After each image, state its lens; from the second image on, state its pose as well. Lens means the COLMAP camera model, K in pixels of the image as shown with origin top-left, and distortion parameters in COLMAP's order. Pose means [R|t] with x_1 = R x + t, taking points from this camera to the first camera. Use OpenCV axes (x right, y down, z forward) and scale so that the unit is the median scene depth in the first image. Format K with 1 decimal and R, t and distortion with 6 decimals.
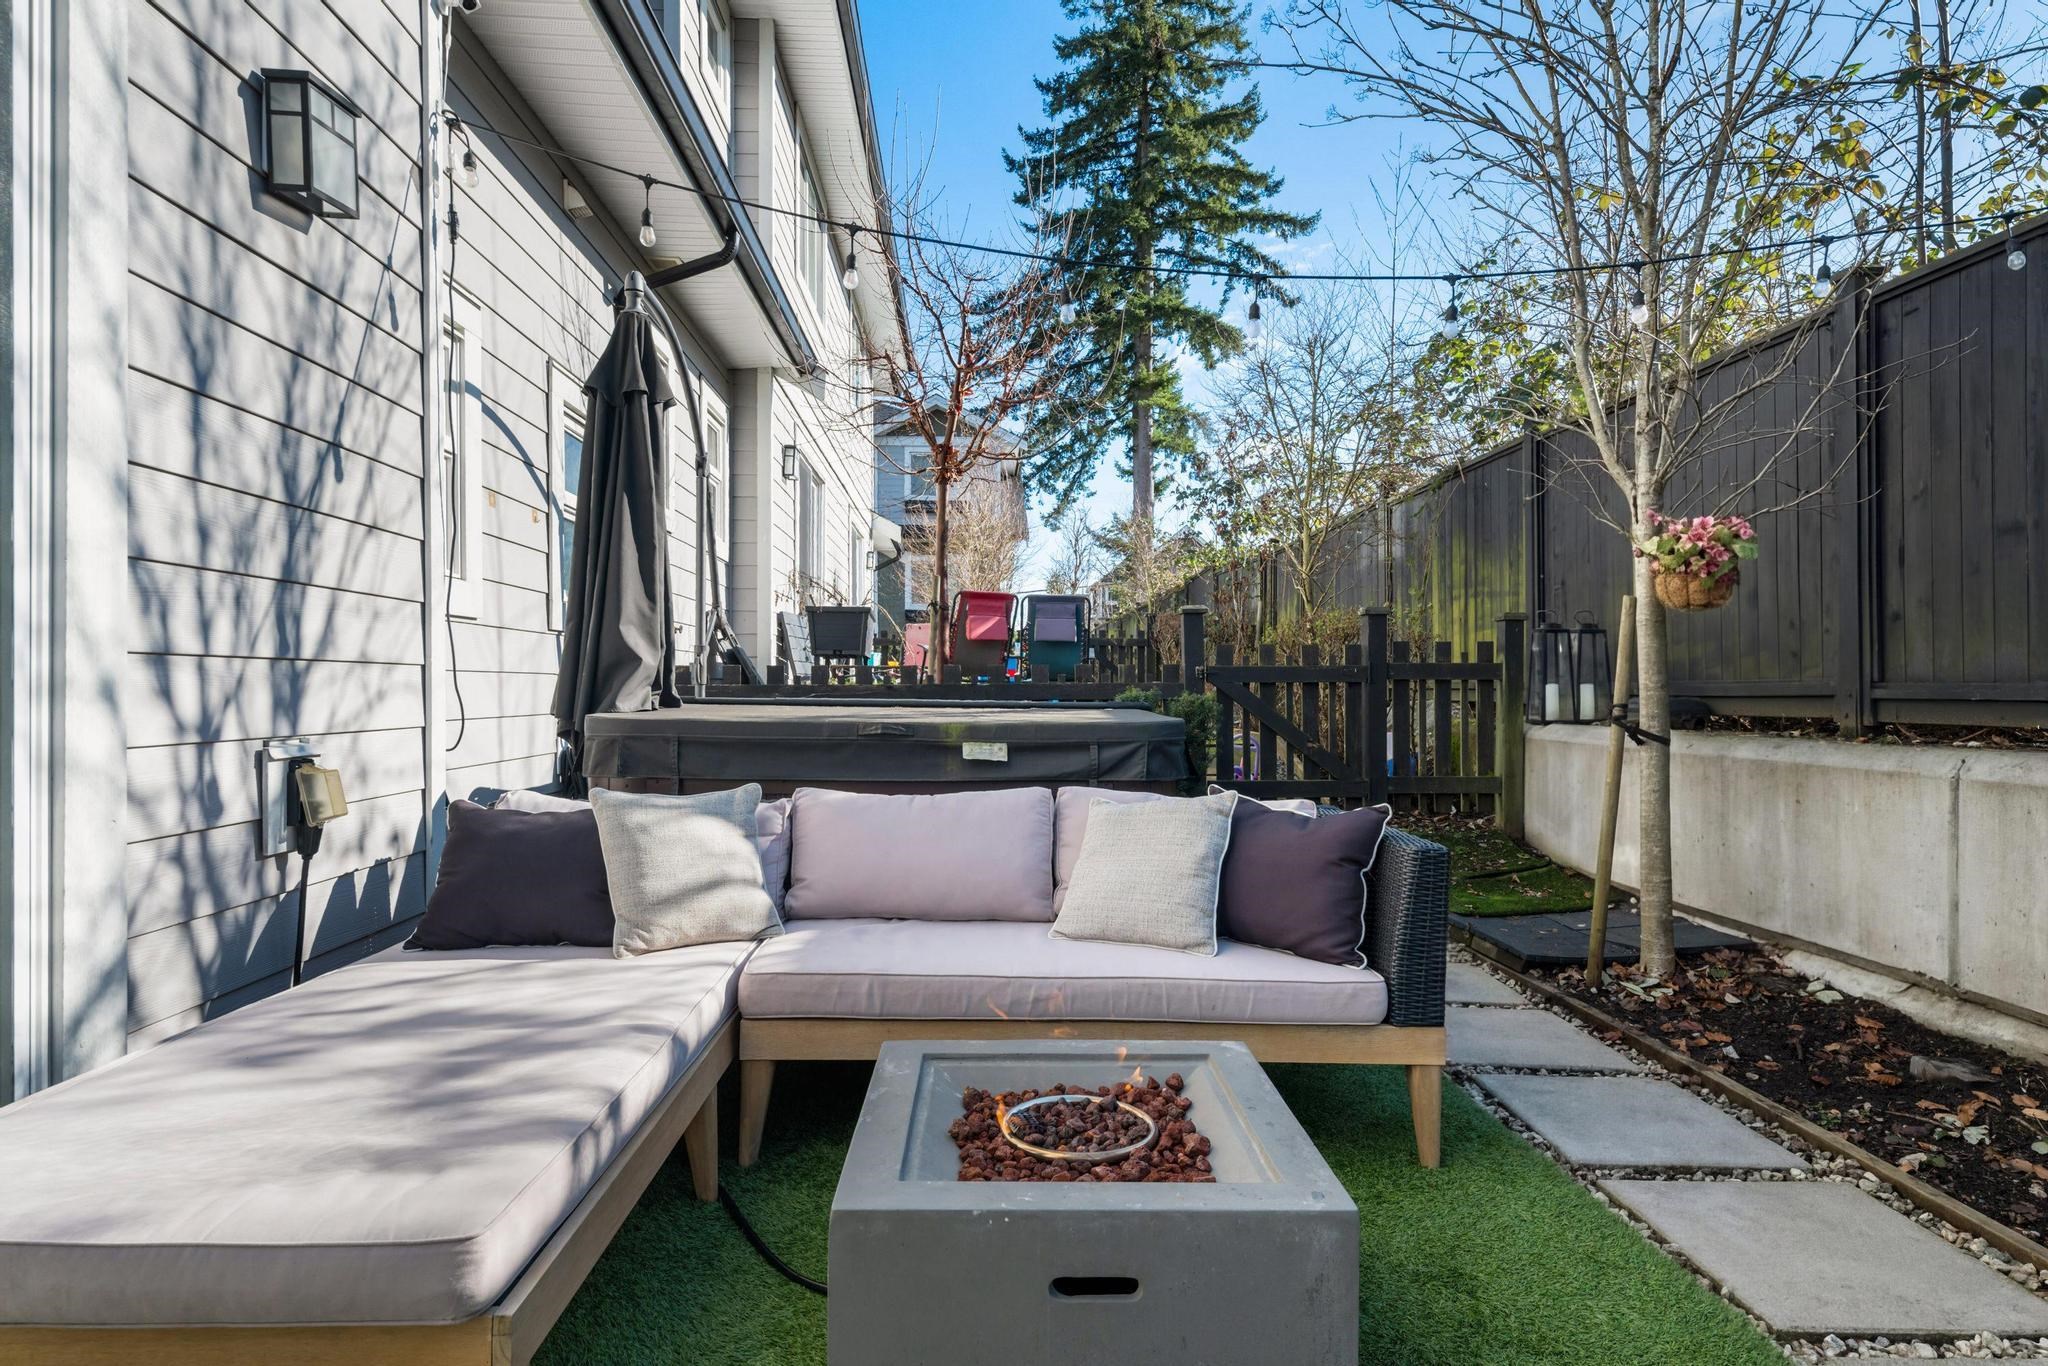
lens RADIAL K [[1140.9, 0, 1022.2], [0, 1140.9, 690.0], [0, 0, 1]] dist [0.006725, -0.000065]
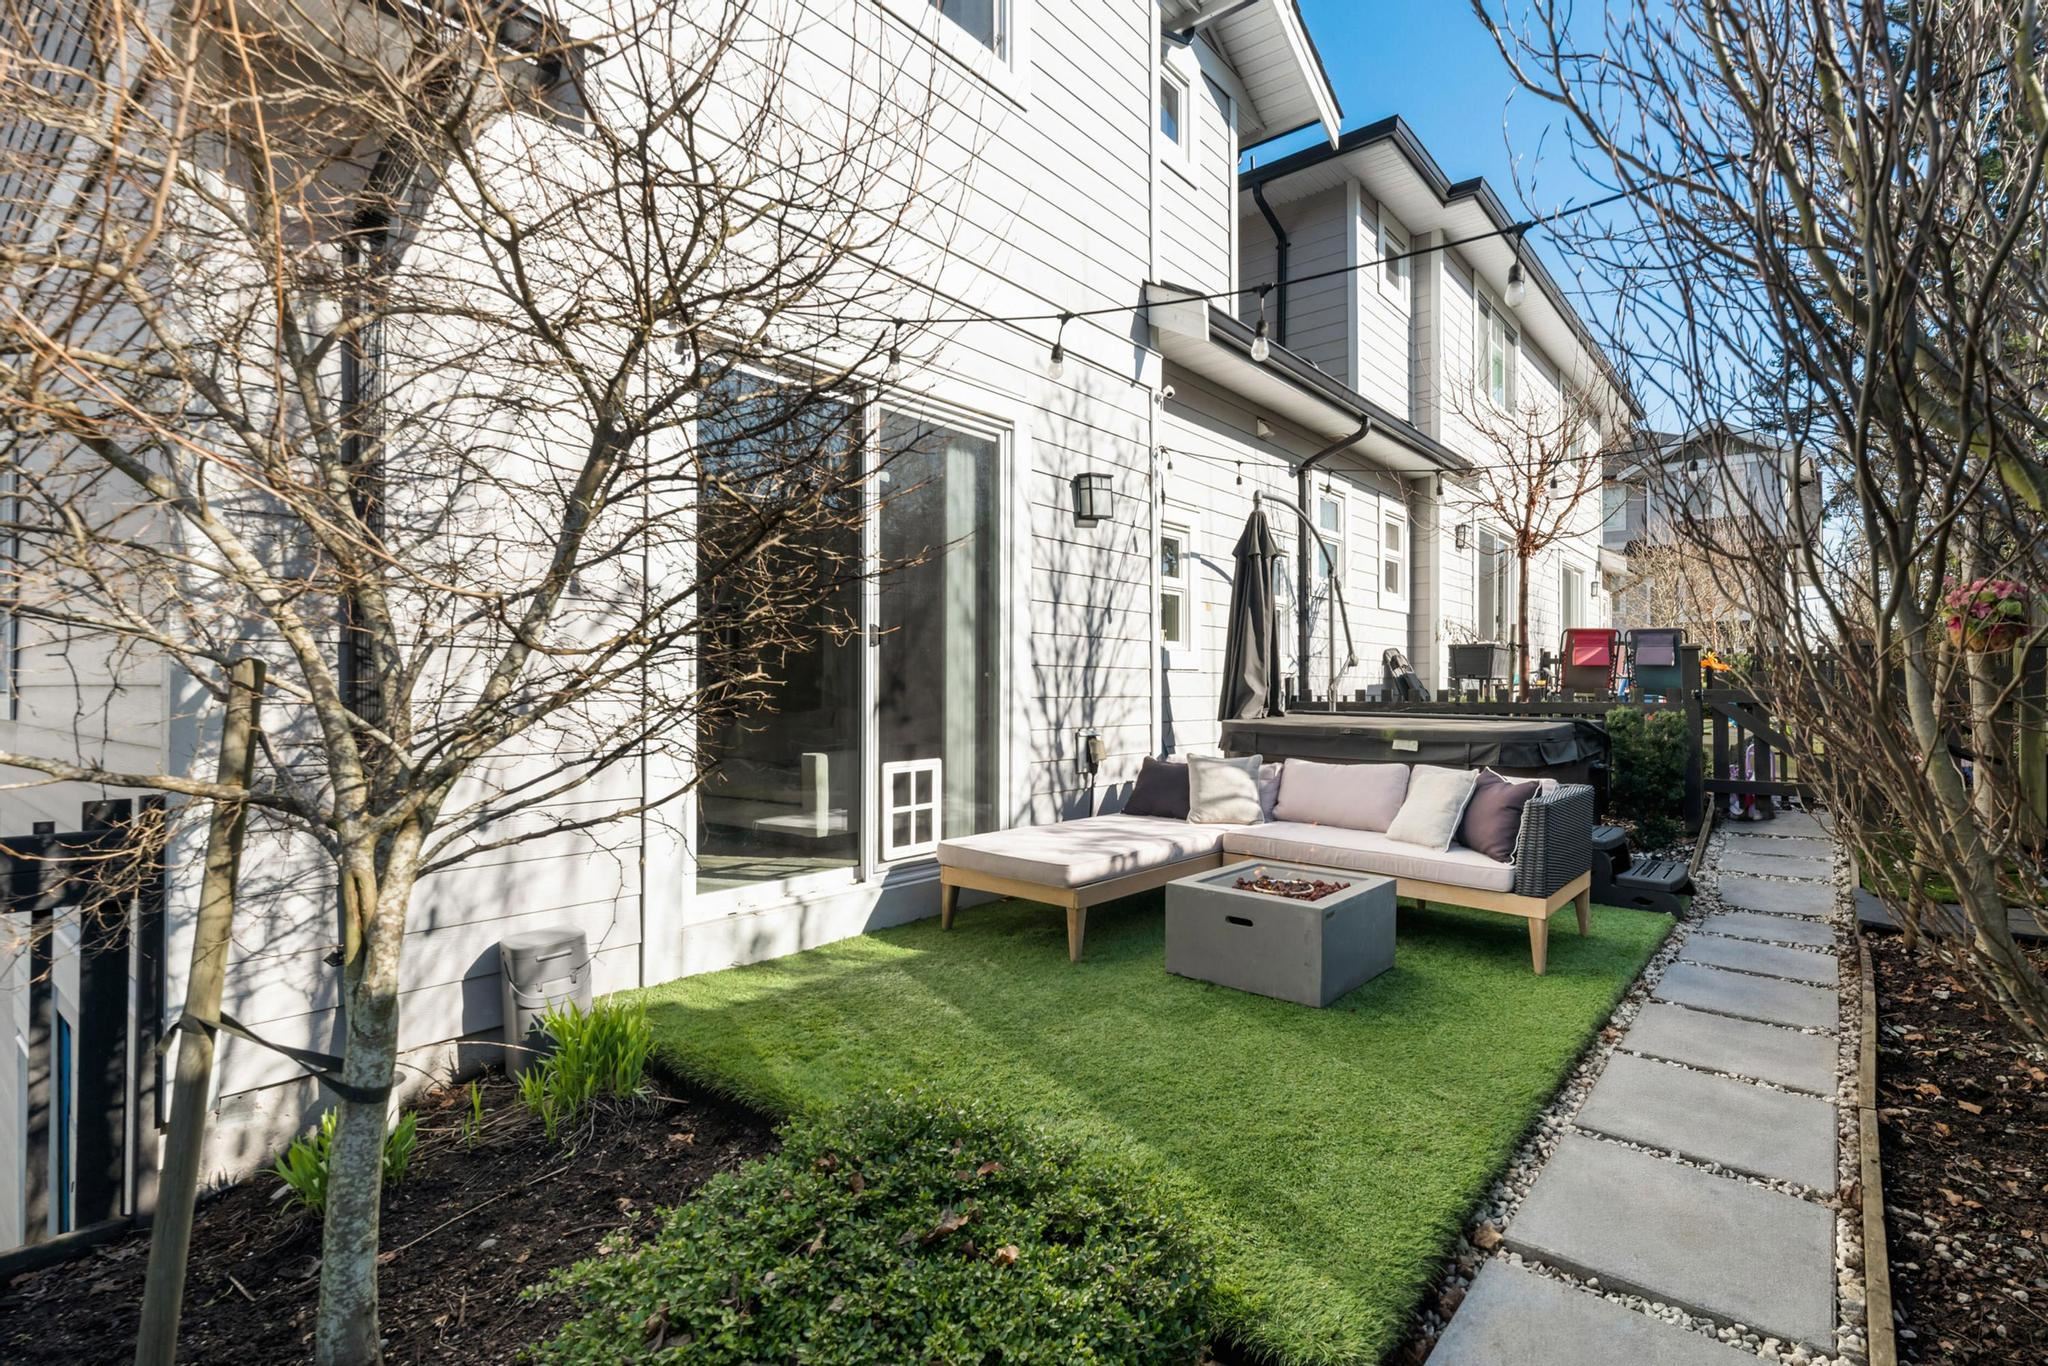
lens RADIAL K [[876.7, 0, 1025.7], [0, 876.7, 687.6], [0, 0, 1]] dist [-0.000429, -0.000026]
pose [[0.716912, -0.007366, -0.697125, 0.639148], [0.001119, 0.999955, -0.009415, -0.030737], [0.697163, 0.005970, 0.716888, -0.516129]]
